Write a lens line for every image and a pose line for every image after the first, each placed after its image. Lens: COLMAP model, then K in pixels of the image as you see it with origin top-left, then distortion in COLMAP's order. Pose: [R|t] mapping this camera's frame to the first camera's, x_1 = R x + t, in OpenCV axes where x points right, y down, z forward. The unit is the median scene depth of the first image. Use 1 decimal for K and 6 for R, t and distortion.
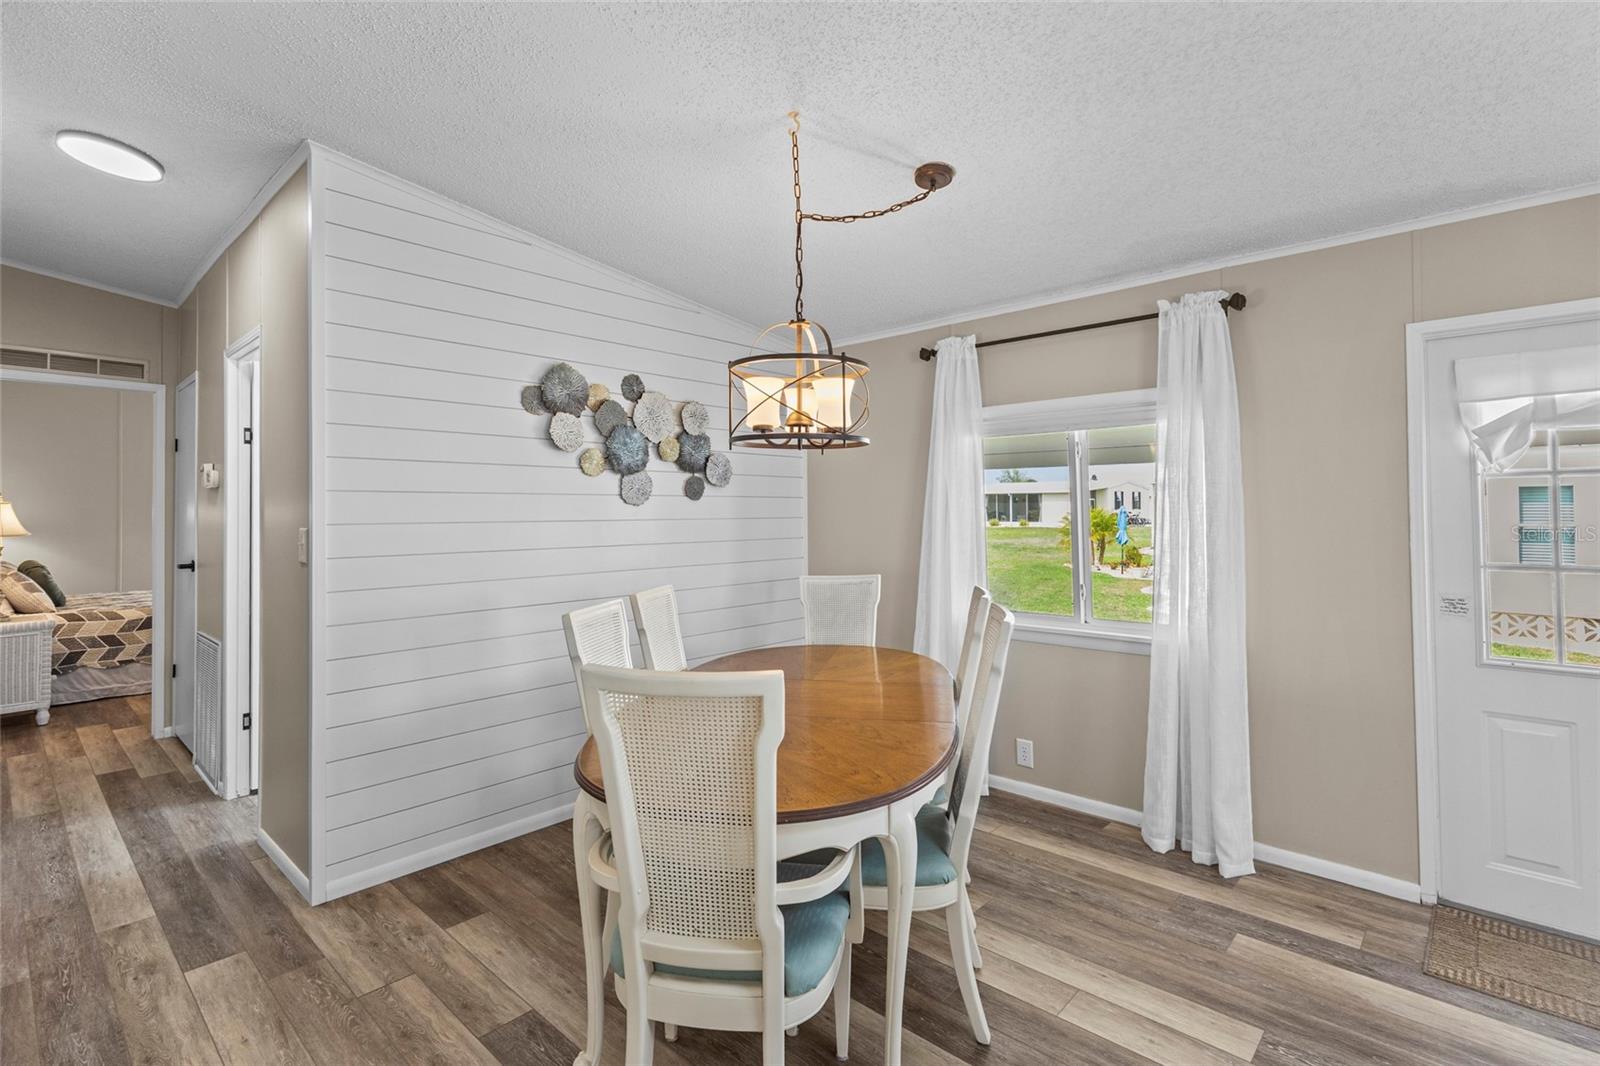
lens RADIAL K [[738.6, 0, 803.4], [0, 738.6, 495.3], [0, 0, 1]] dist [-0.000137, -0.000675]
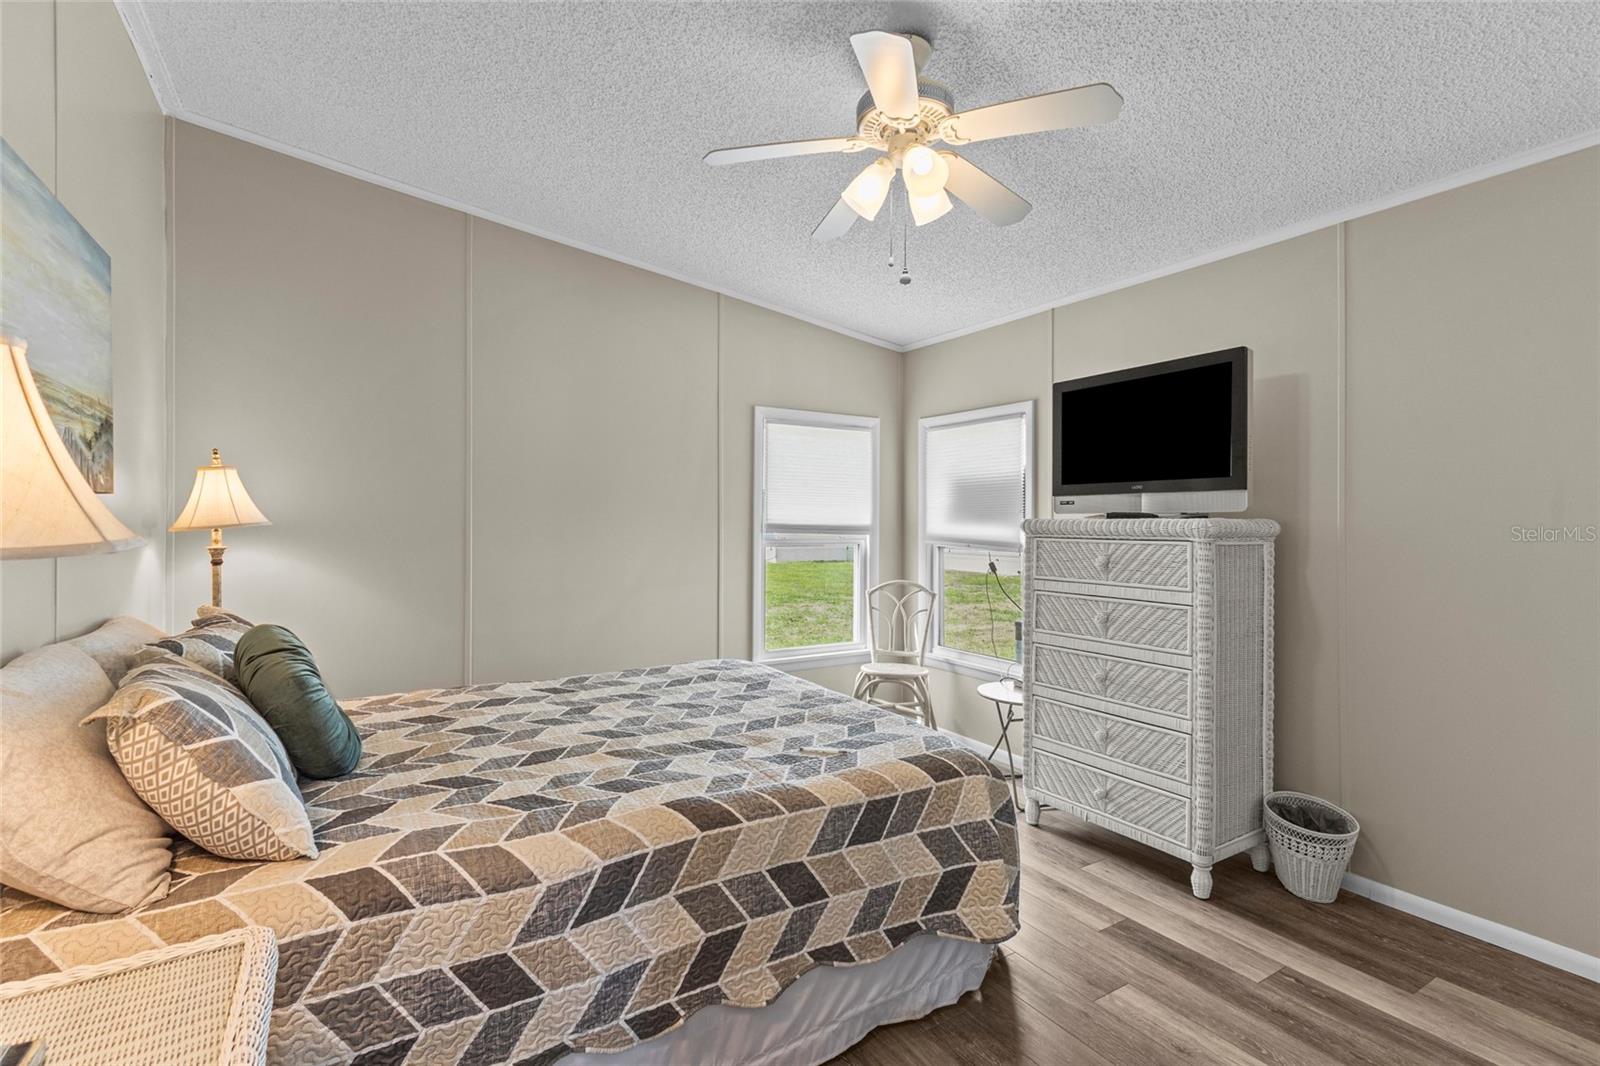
lens RADIAL K [[735.0, 0, 799.6], [0, 735.0, 526.9], [0, 0, 1]] dist [0.001959, 0.000345]
pose [[0.959549, 0.013821, -0.281202, -0.949109], [-0.005821, 0.999555, 0.029263, 0.045838], [0.281482, -0.026443, 0.959202, 0.977037]]
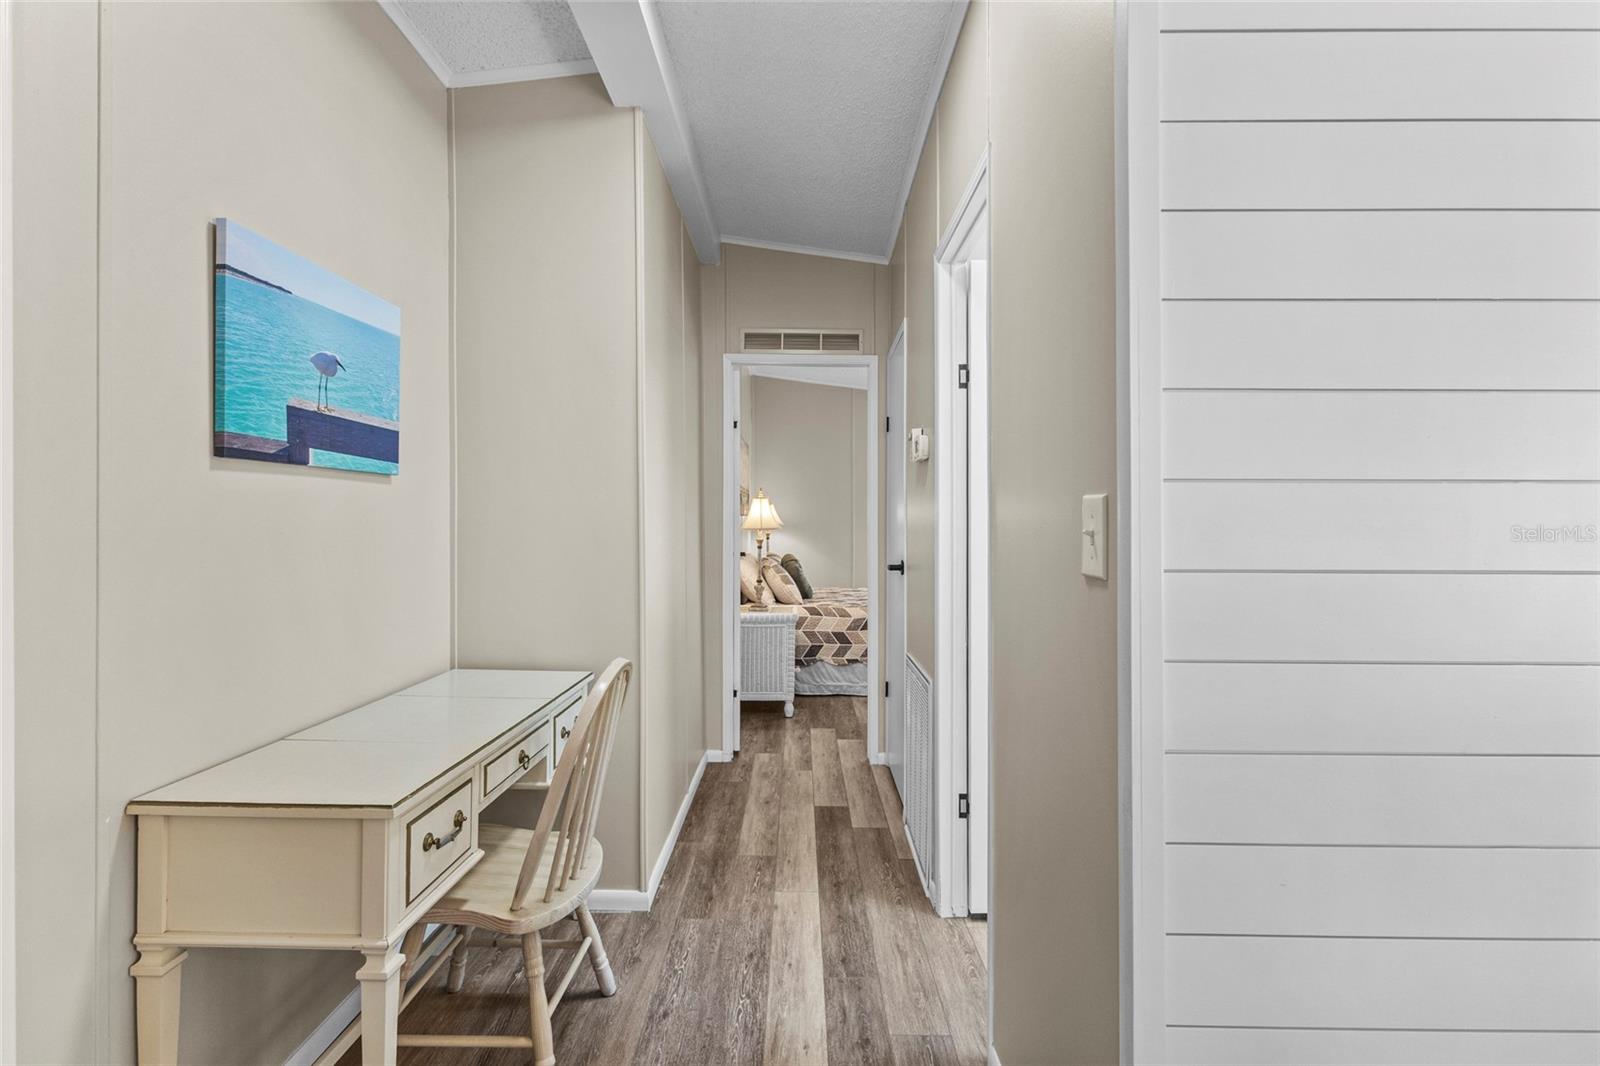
lens RADIAL K [[751.2, 0, 792.9], [0, 751.2, 524.7], [0, 0, 1]] dist [0.003942, 0.000895]
pose [[0.663879, 0.009368, -0.747781, -0.278071], [0.007082, 0.999798, 0.018812, 0.030917], [0.747806, -0.017784, 0.663679, 0.347287]]
